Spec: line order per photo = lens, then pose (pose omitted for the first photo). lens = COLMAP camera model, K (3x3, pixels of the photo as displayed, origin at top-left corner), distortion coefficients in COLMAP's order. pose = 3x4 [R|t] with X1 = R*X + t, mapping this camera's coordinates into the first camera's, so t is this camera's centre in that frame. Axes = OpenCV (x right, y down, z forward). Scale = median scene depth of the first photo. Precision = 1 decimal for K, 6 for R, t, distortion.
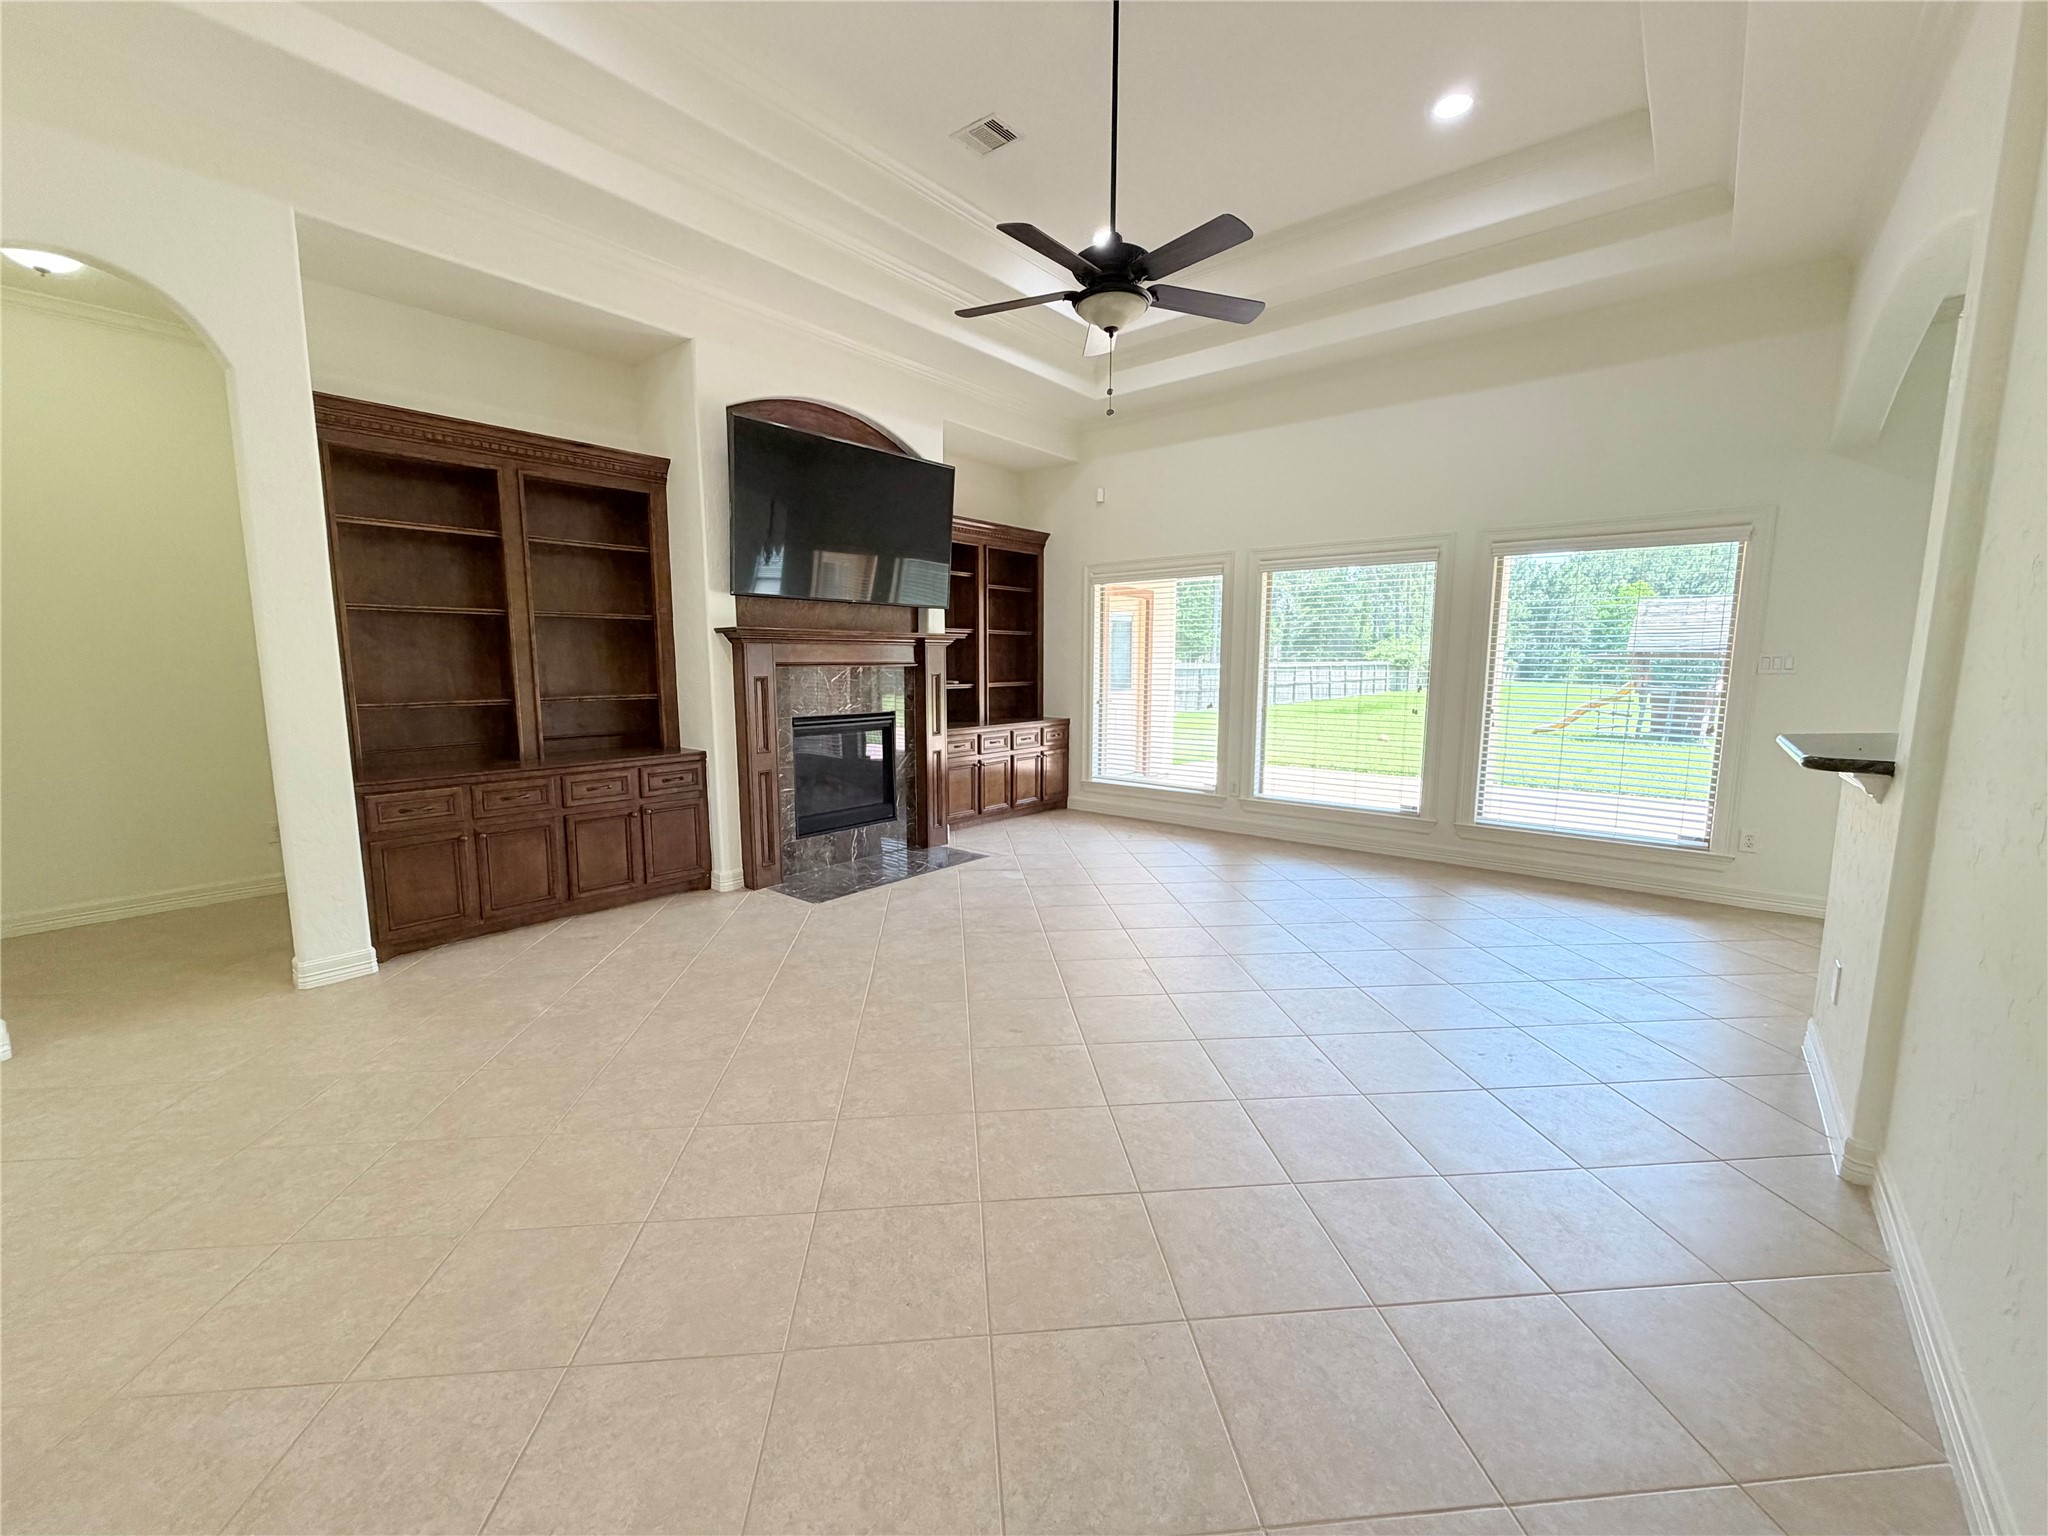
lens RADIAL K [[815.5, 0, 1019.7], [0, 815.5, 769.1], [0, 0, 1]] dist [-0.000321, 0.000104]
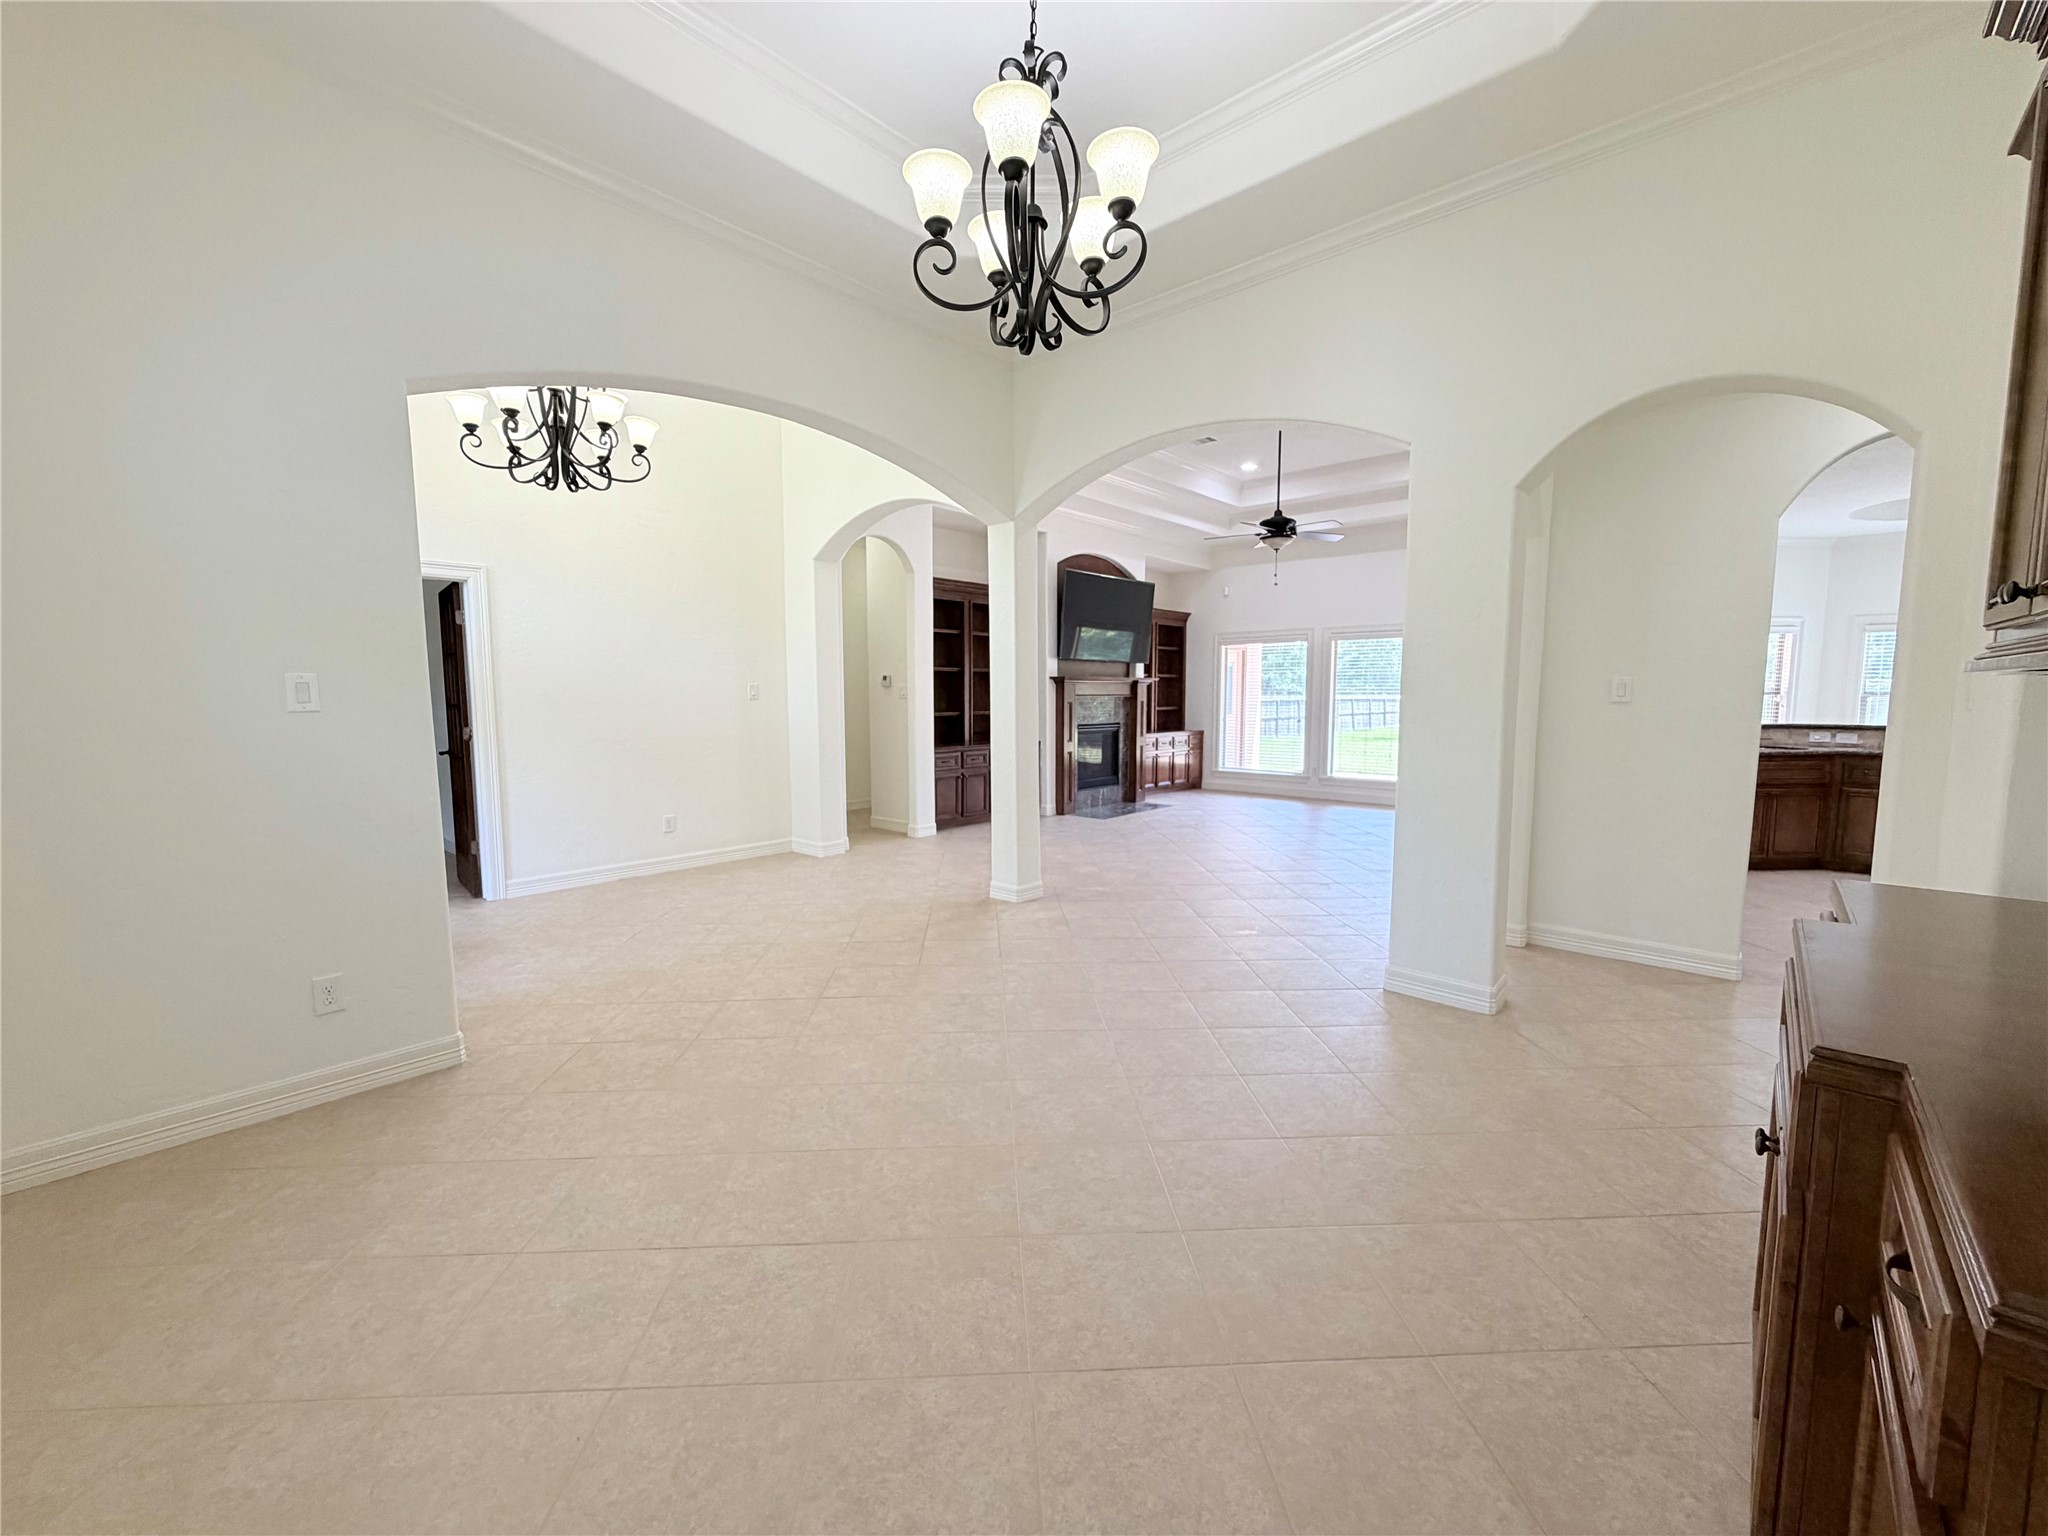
lens RADIAL K [[814.8, 0, 1020.0], [0, 814.8, 772.7], [0, 0, 1]] dist [0.000556, 0.000017]
pose [[0.999123, 0.002636, -0.041779, -0.296977], [-0.004175, 0.999314, -0.036802, 0.102576], [0.041654, 0.036944, 0.998449, -0.751795]]
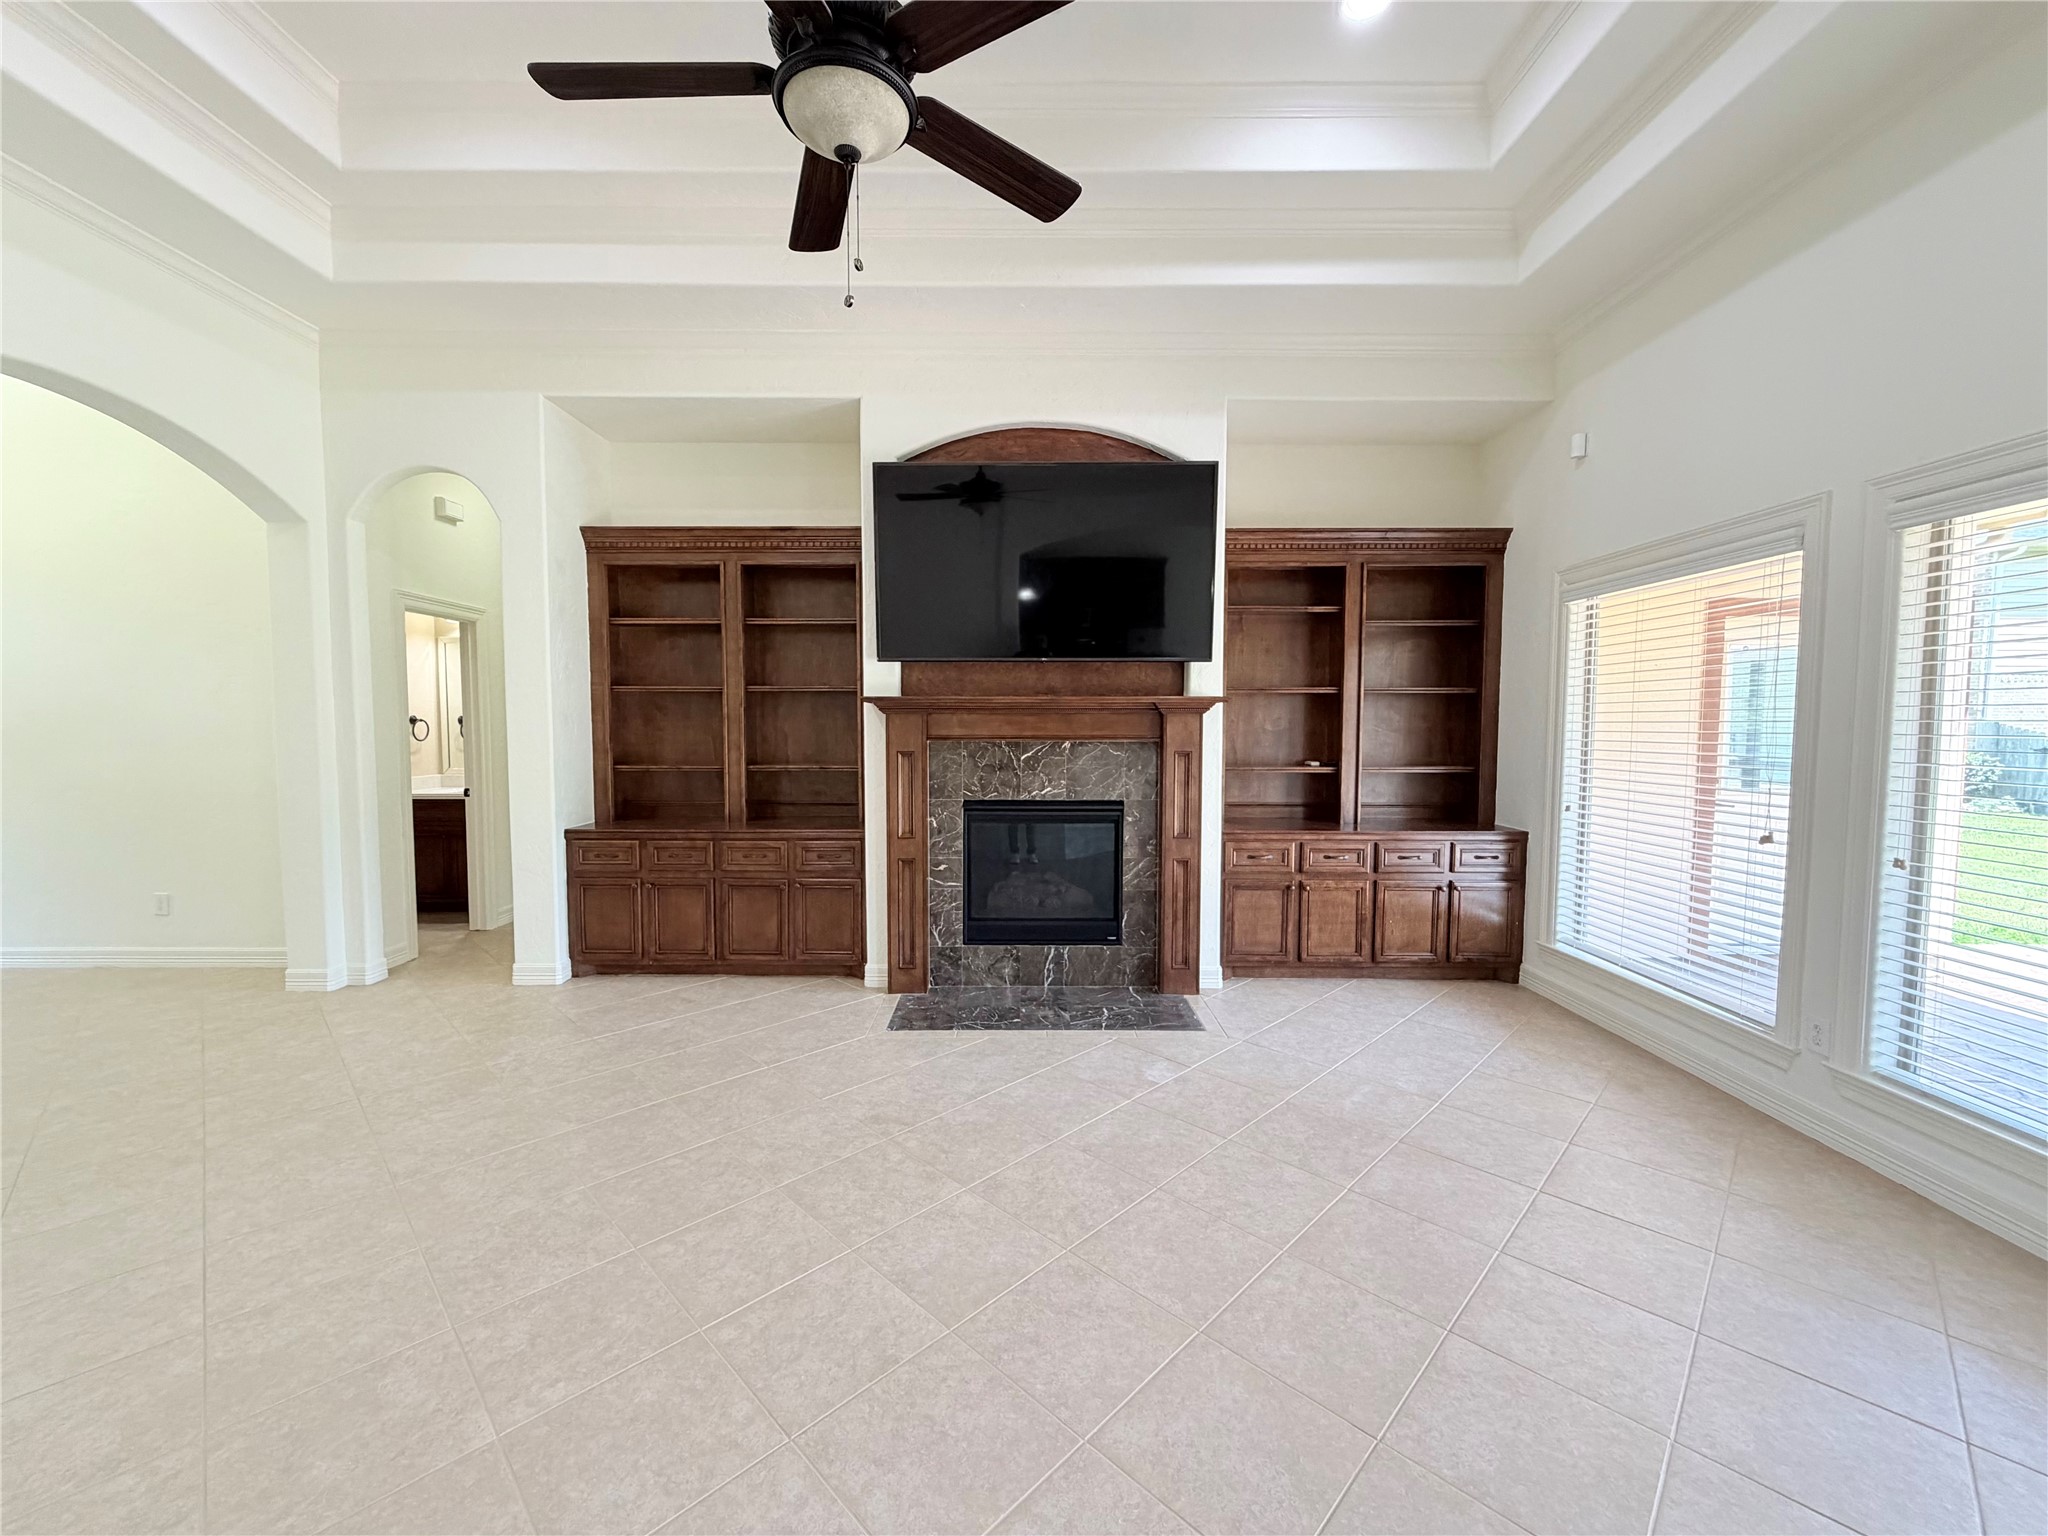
lens RADIAL K [[815.5, 0, 1019.7], [0, 815.5, 769.1], [0, 0, 1]] dist [-0.000321, 0.000104]
pose [[0.639038, 0.044650, -0.767878, 0.365454], [-0.103577, 0.994216, -0.028387, -0.069062], [0.762169, 0.097675, 0.639967, 0.447077]]
